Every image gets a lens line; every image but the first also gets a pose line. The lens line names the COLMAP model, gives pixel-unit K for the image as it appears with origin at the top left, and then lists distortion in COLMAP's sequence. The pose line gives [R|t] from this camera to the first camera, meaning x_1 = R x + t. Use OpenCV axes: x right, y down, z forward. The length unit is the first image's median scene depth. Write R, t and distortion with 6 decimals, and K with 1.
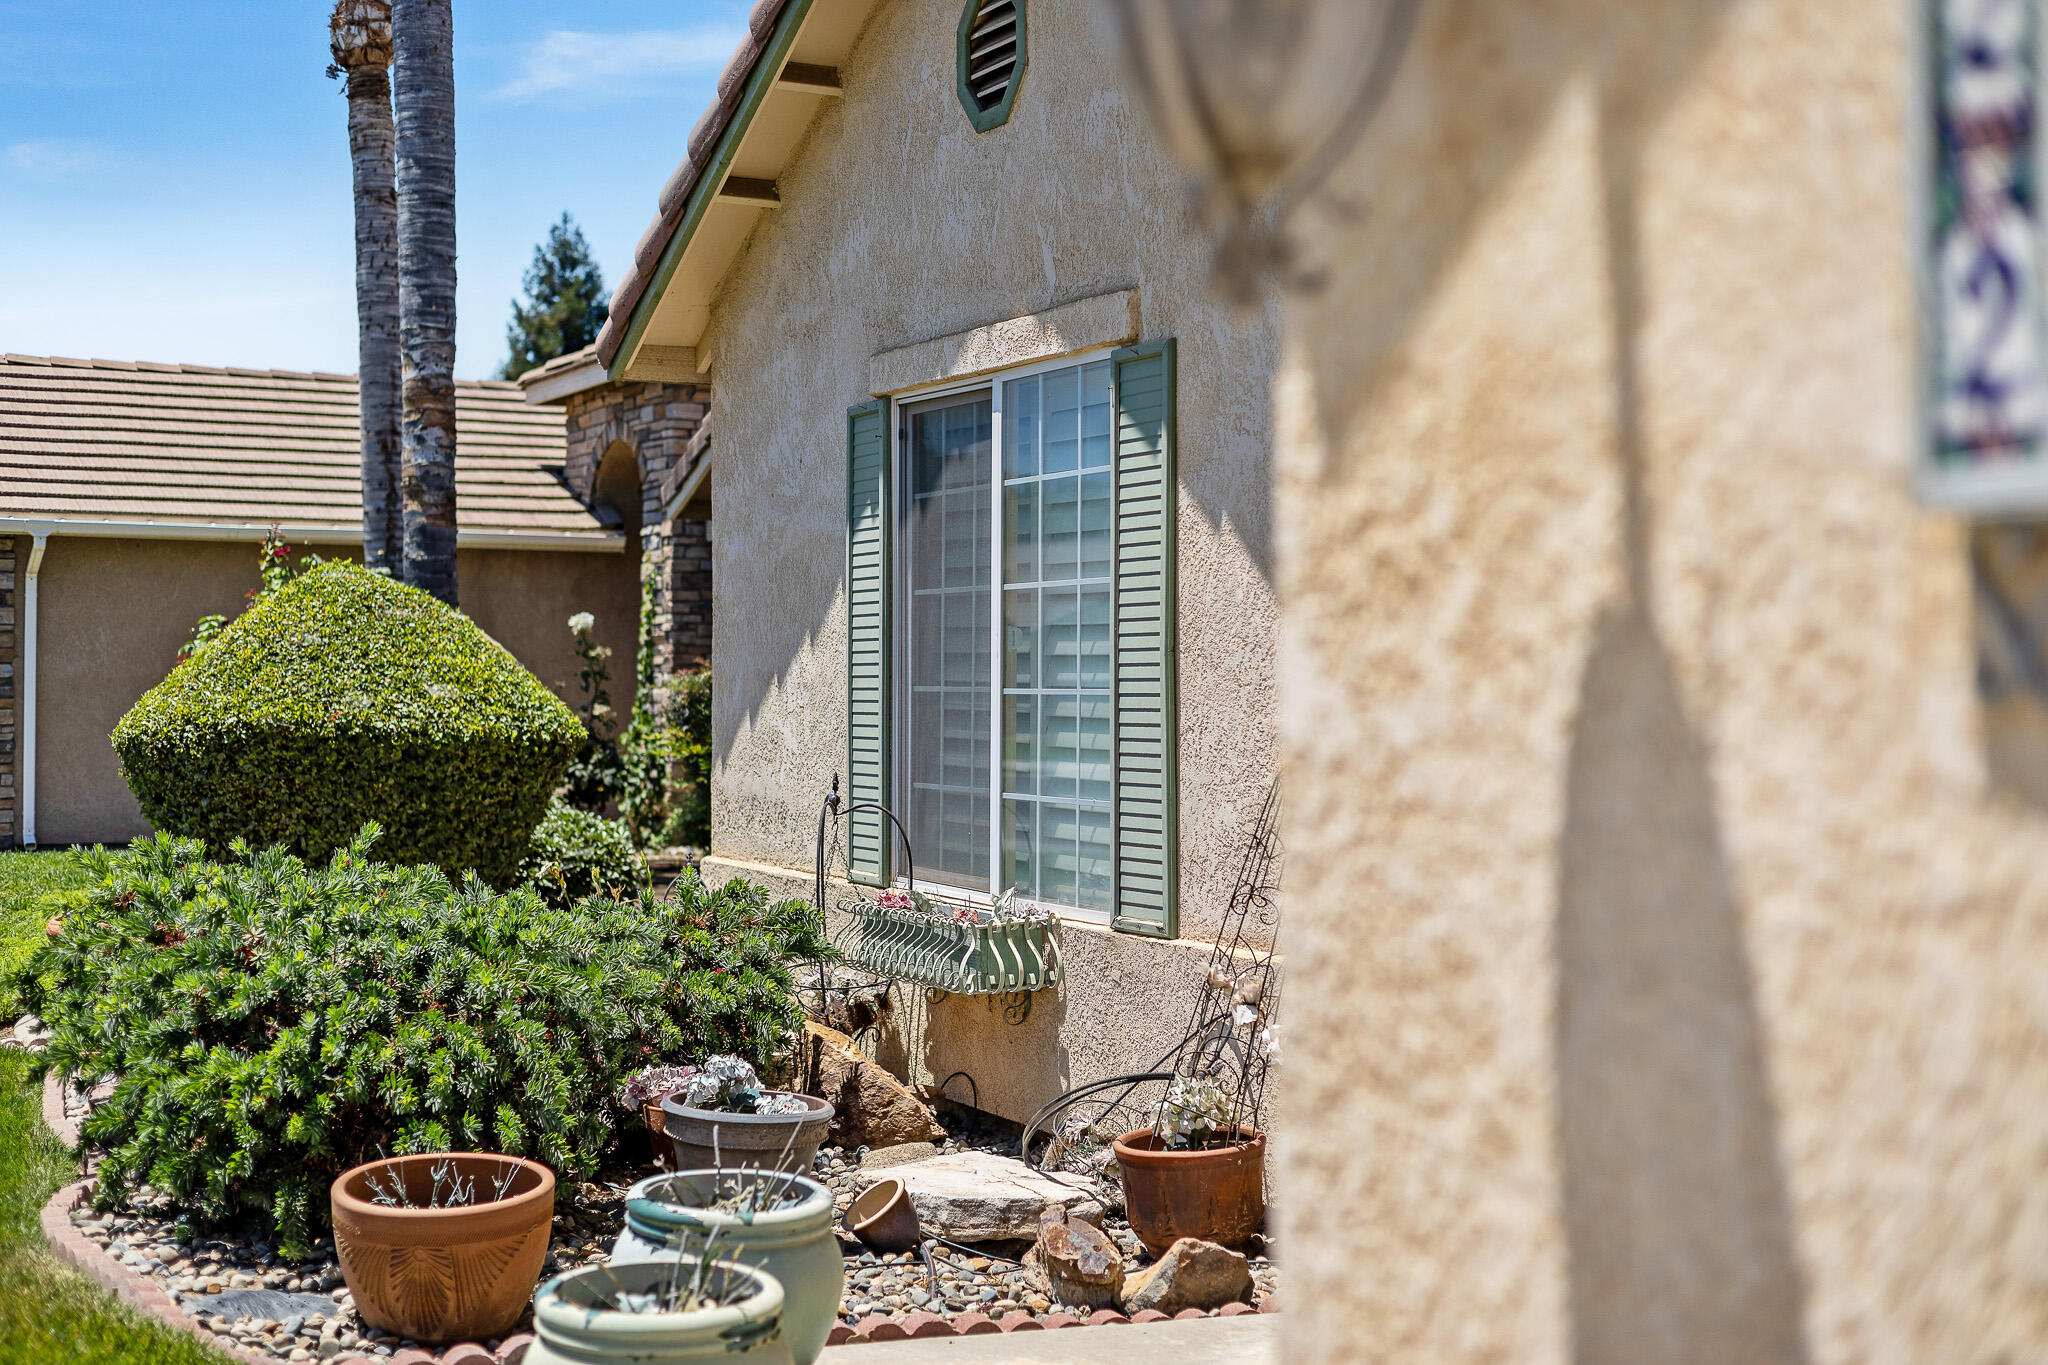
lens RADIAL K [[2940.3, 0, 1024.0], [0, 2940.3, 683.2], [0, 0, 1]] dist [-0.003296, 0.000000]
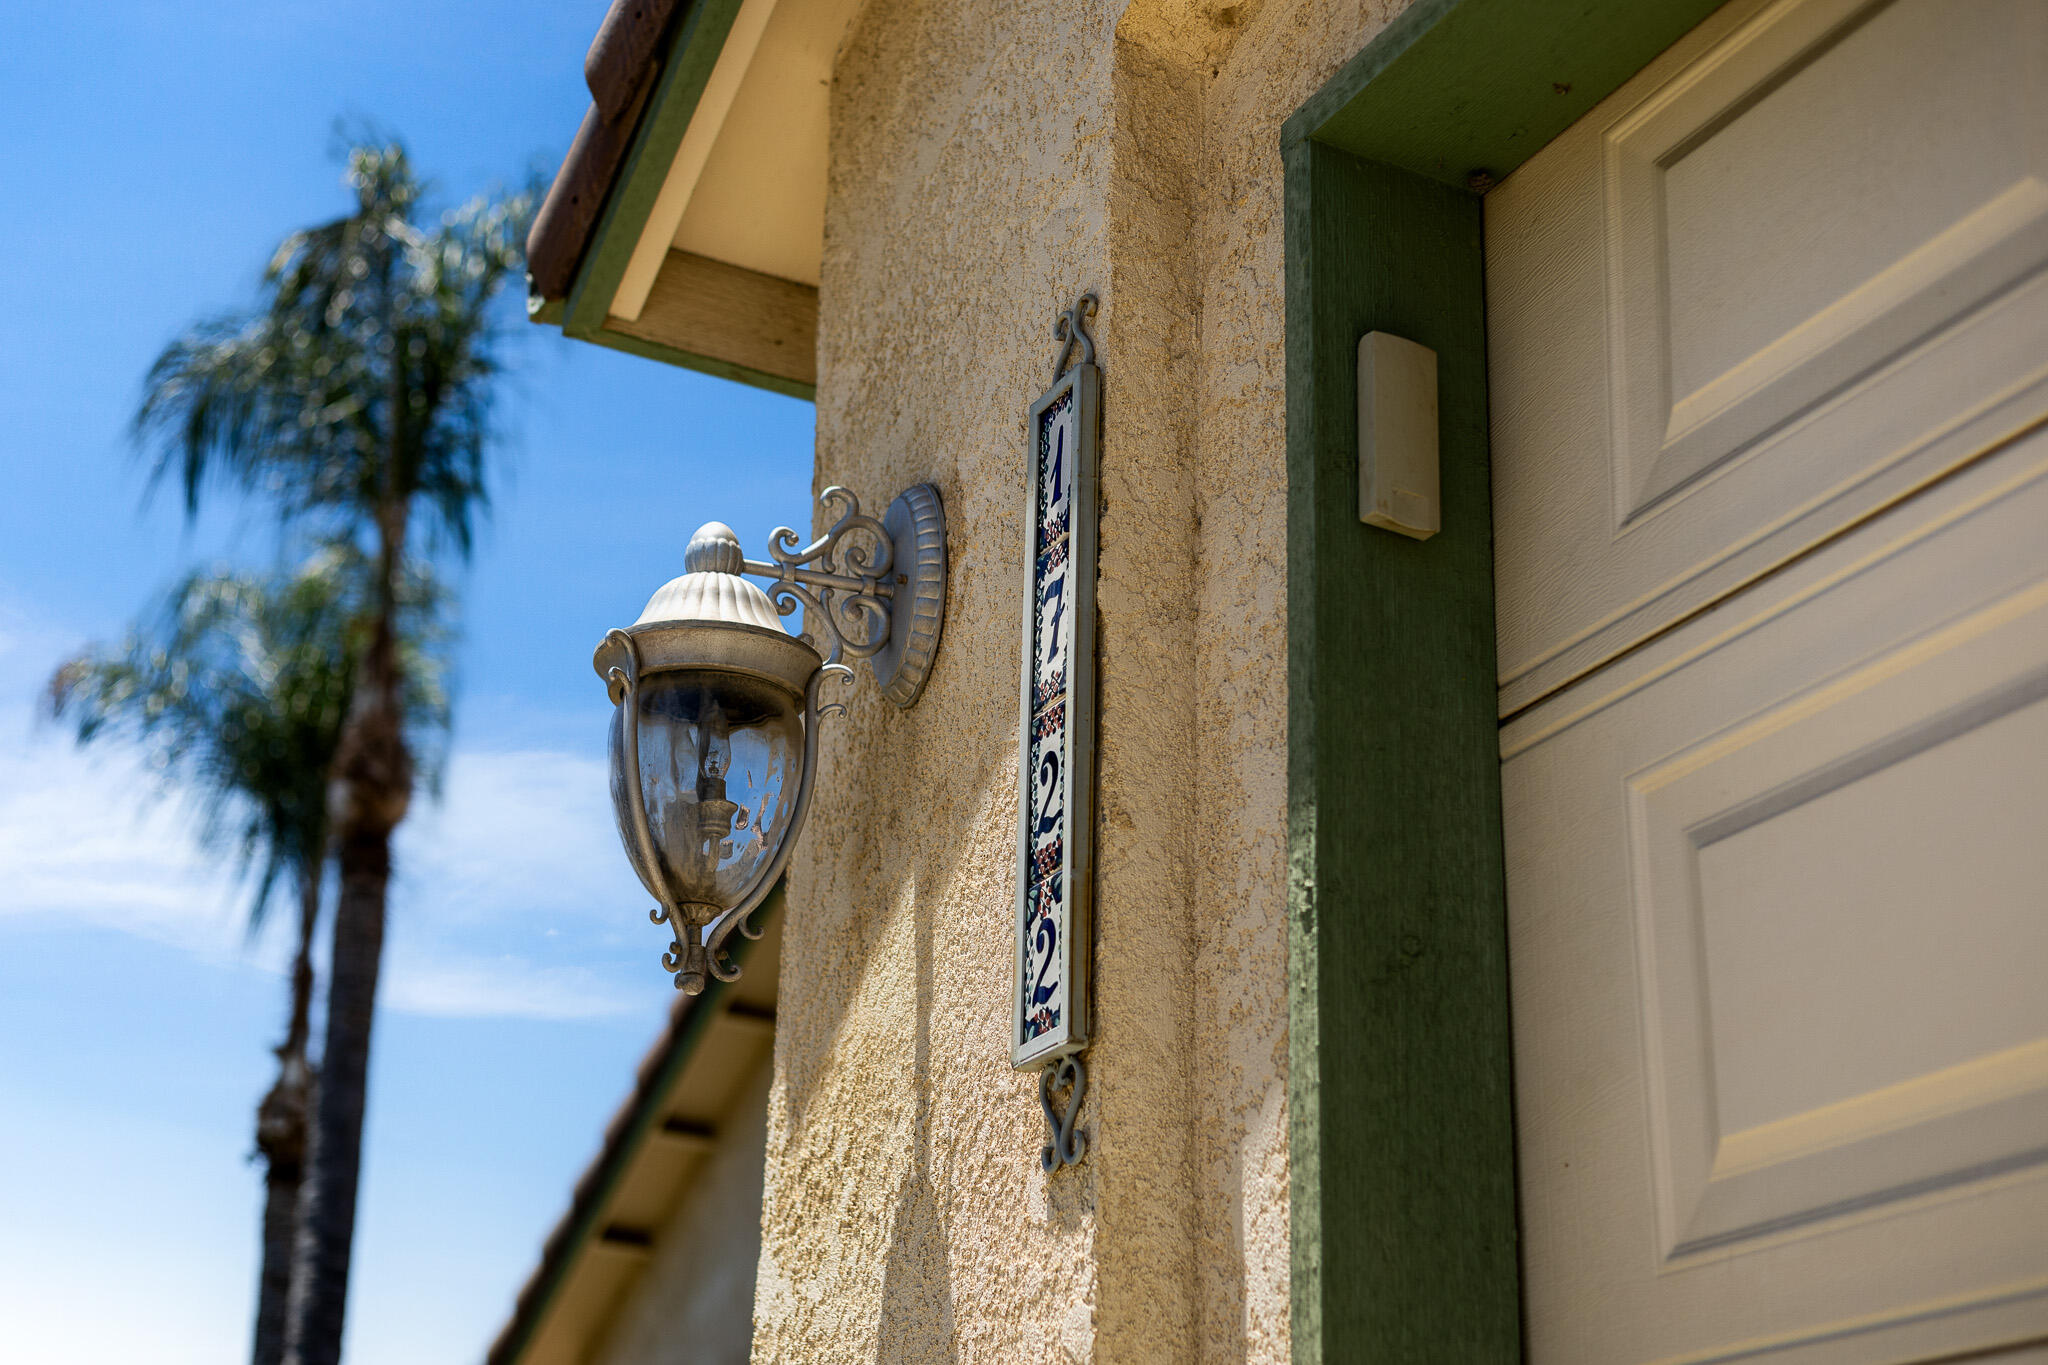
lens RADIAL K [[2940.3, 0, 1024.7], [0, 2940.3, 681.3], [0, 0, 1]] dist [-0.003296, 0.000000]
pose [[0.999074, 0.037933, 0.020322, 0.215139], [-0.027793, 0.929297, -0.368285, 0.313191], [-0.032855, 0.367379, 0.929491, -0.616887]]
